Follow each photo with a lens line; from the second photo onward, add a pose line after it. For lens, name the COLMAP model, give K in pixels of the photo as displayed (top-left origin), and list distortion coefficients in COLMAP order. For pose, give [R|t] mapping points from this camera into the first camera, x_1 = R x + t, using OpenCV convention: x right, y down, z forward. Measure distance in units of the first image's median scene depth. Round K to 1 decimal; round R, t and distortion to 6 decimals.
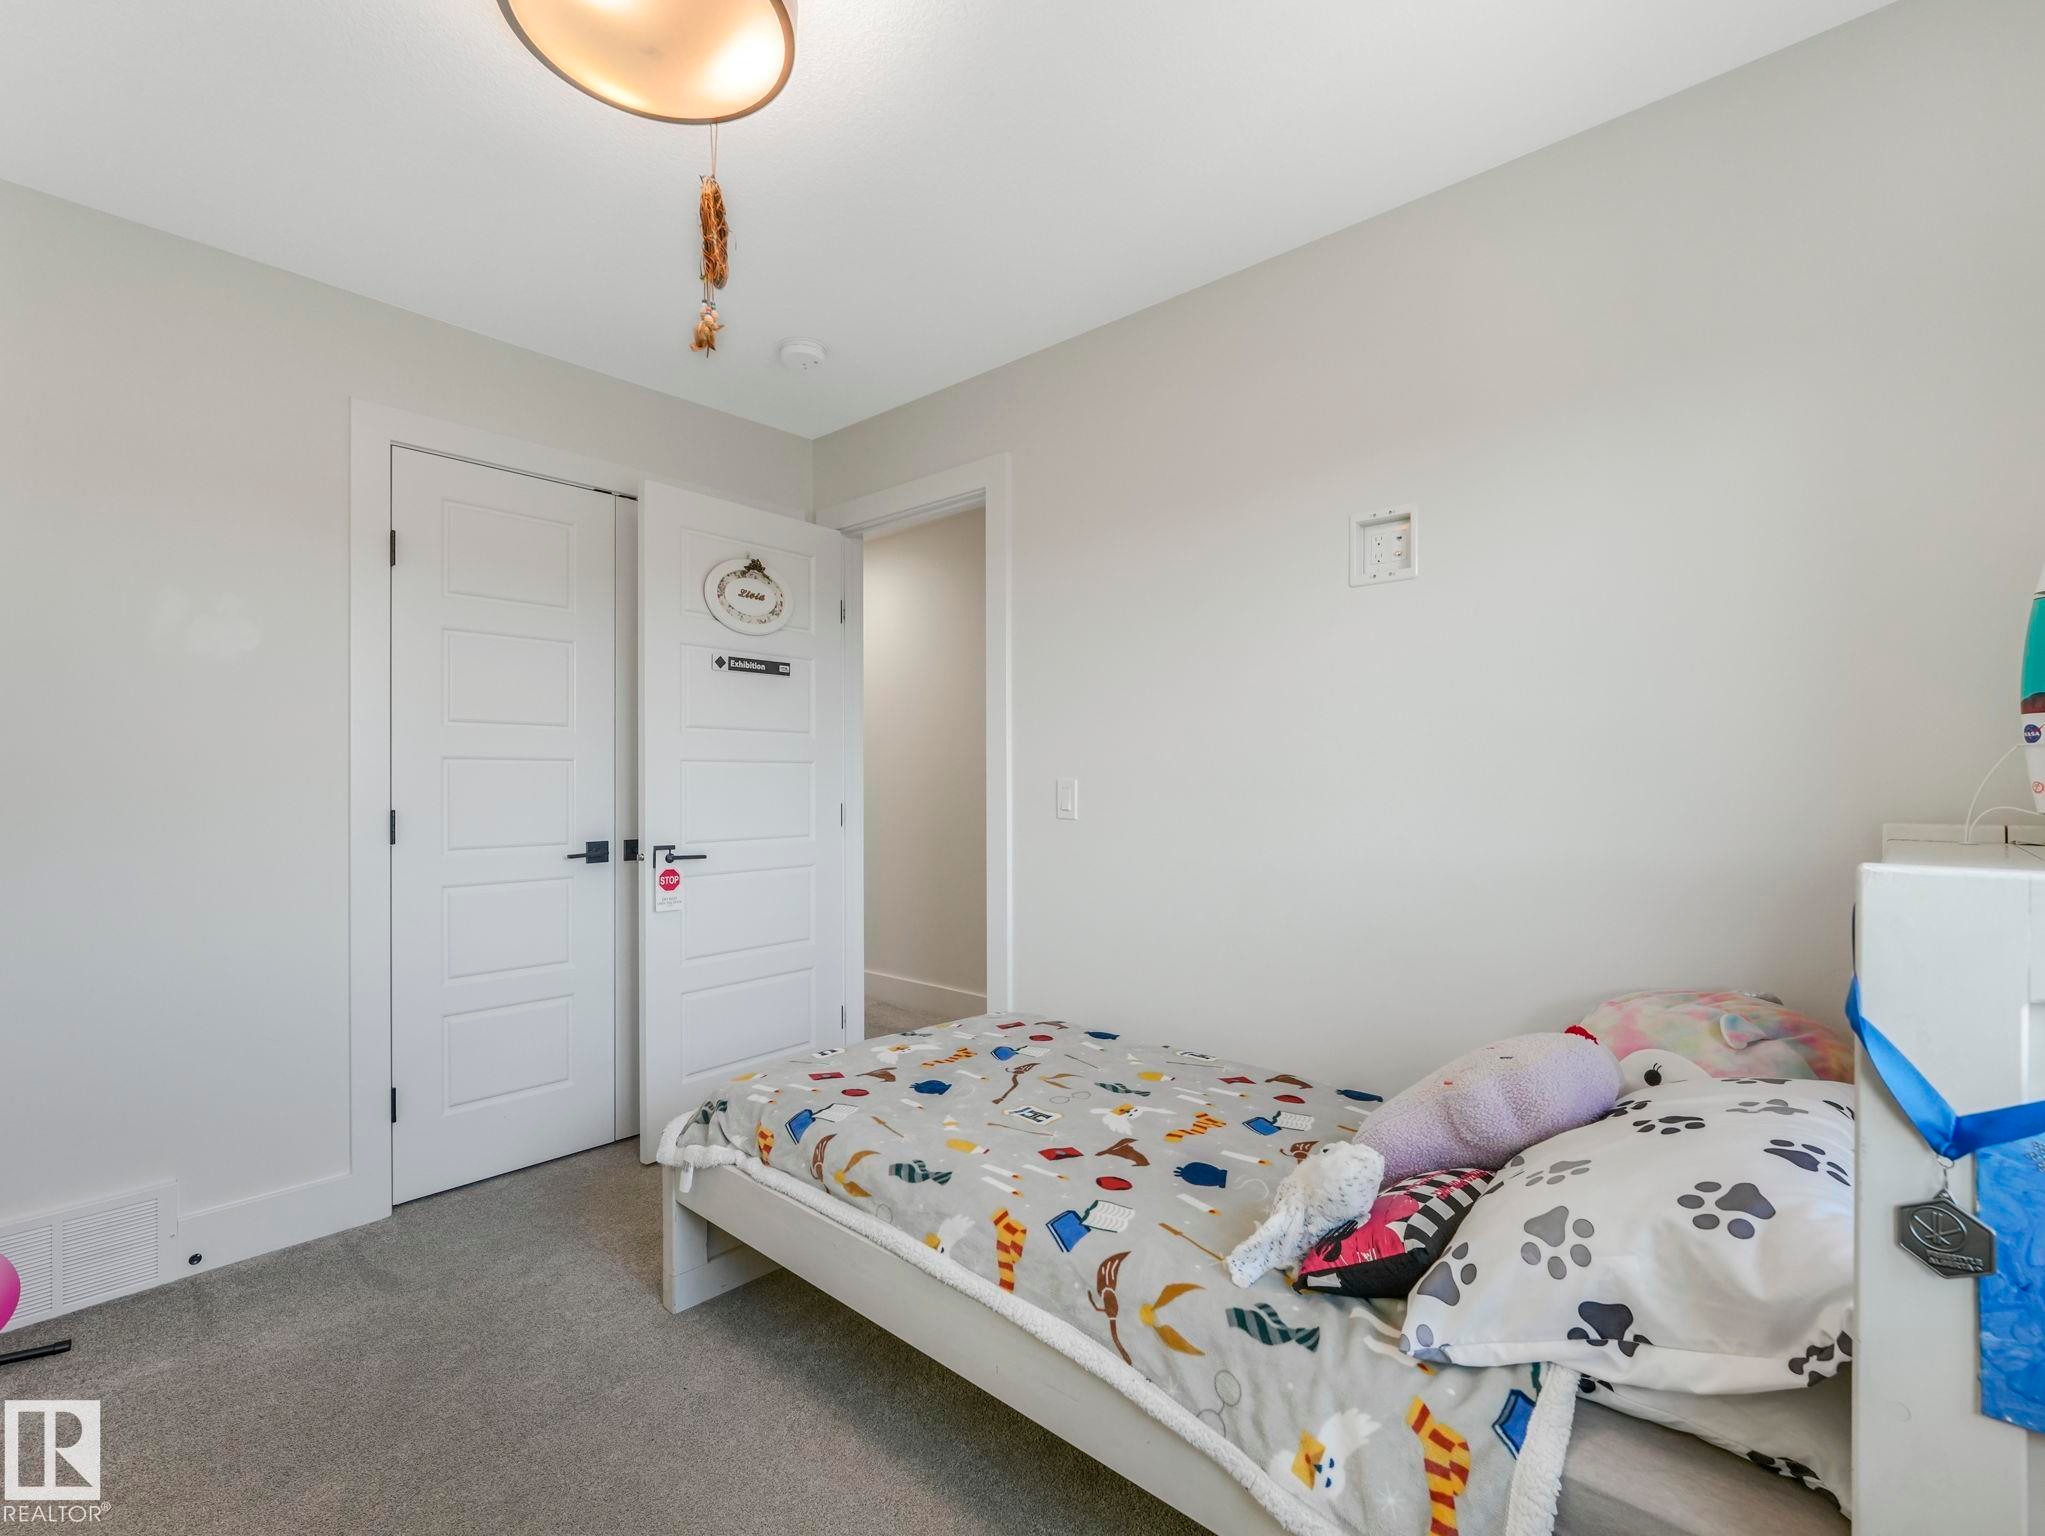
lens RADIAL K [[931.7, 0, 1033.7], [0, 931.7, 770.9], [0, 0, 1]] dist [-0.011449, 0.001770]
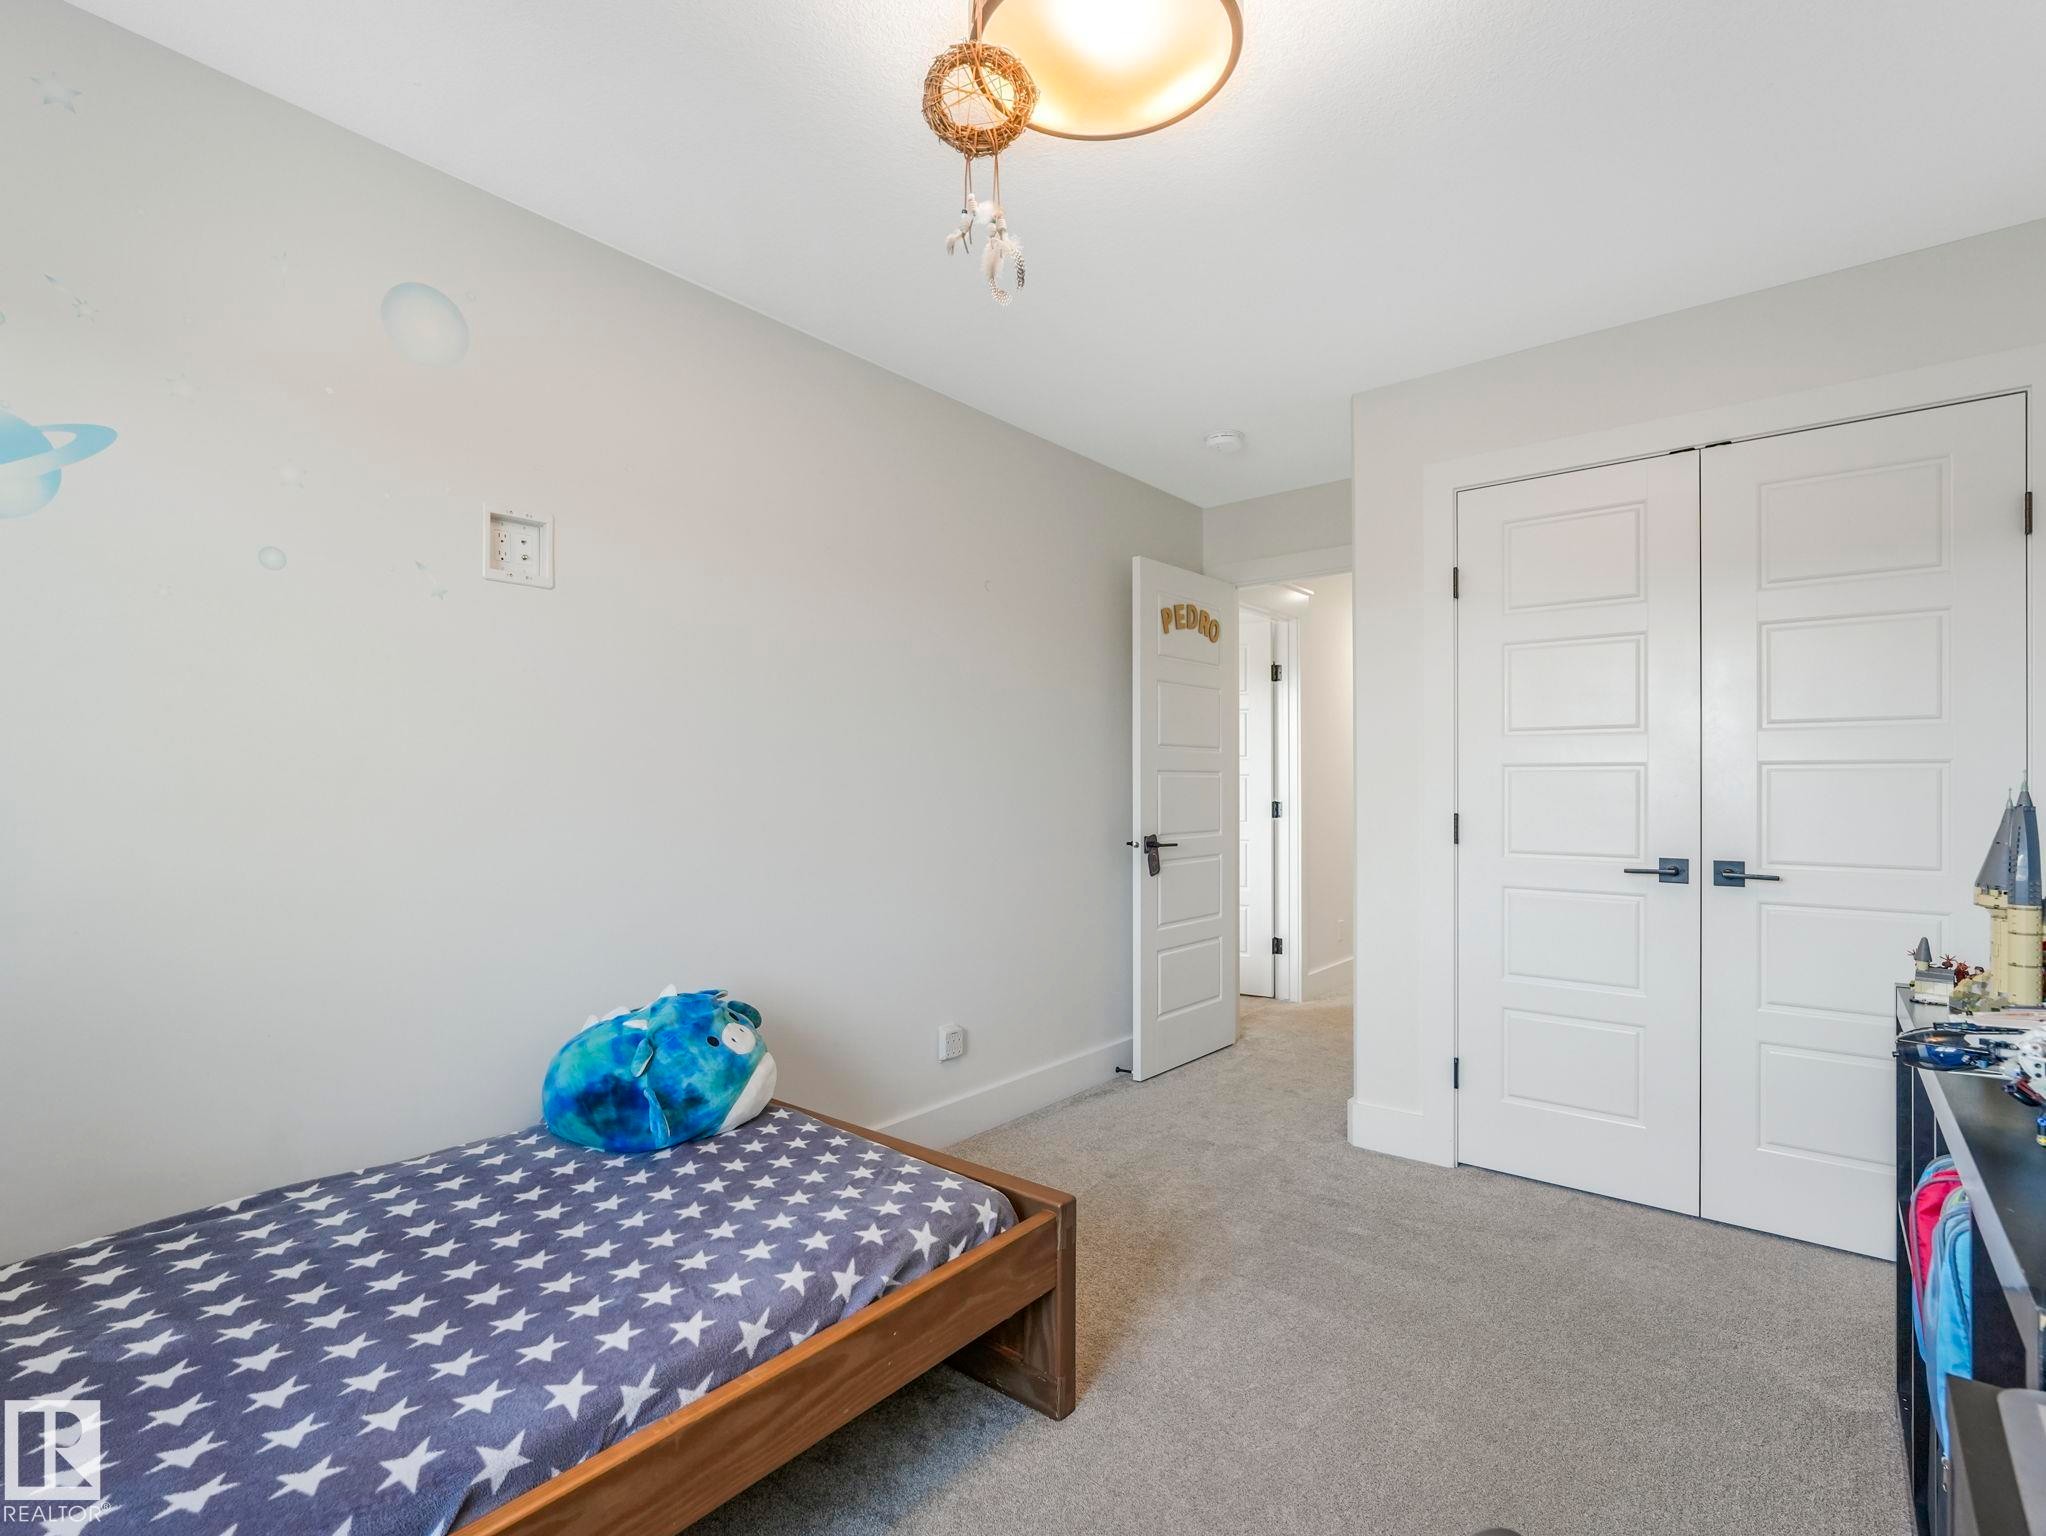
lens RADIAL K [[932.1, 0, 1034.7], [0, 932.1, 779.8], [0, 0, 1]] dist [-0.011449, 0.001770]
pose [[0.051930, -0.008644, -0.998613, 0.387682], [0.001920, 0.999962, -0.008556, 0.010019], [0.998649, -0.001473, 0.051944, 0.388614]]
